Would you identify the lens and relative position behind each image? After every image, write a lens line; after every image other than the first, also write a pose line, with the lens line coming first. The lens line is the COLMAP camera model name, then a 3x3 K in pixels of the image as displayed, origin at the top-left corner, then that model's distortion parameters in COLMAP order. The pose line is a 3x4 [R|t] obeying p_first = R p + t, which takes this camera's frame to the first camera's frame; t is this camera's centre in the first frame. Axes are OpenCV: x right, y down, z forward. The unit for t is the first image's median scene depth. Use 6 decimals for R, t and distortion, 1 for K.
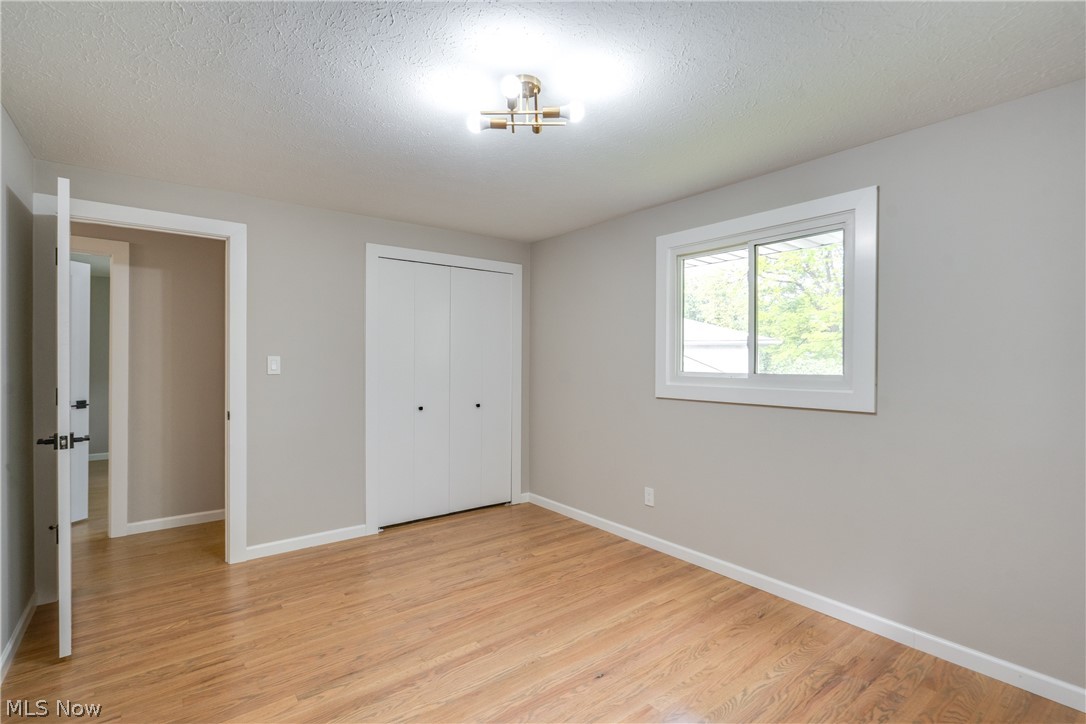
lens RADIAL K [[501.2, 0, 545.2], [0, 501.2, 366.6], [0, 0, 1]] dist [-0.001133, 0.001234]
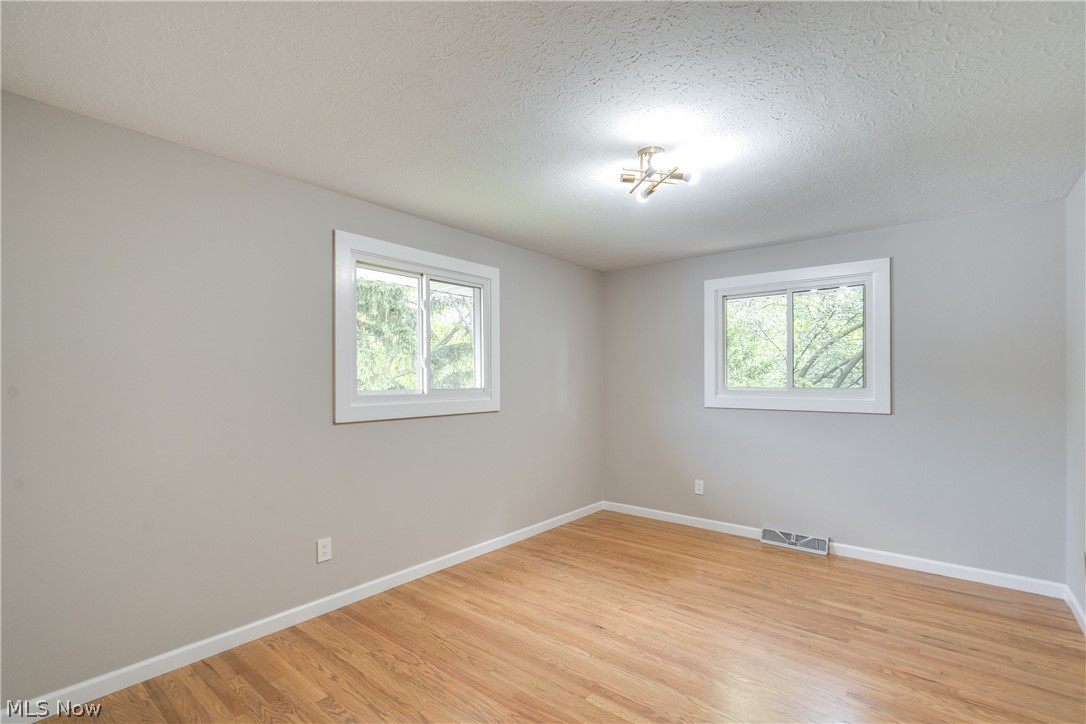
lens RADIAL K [[501.2, 0, 545.2], [0, 501.2, 366.6], [0, 0, 1]] dist [-0.001133, 0.001234]
pose [[-0.219601, 0.023640, 0.975303, -0.847834], [0.016656, 0.999652, -0.020480, -0.010639], [-0.975448, 0.011747, -0.219918, 1.077134]]
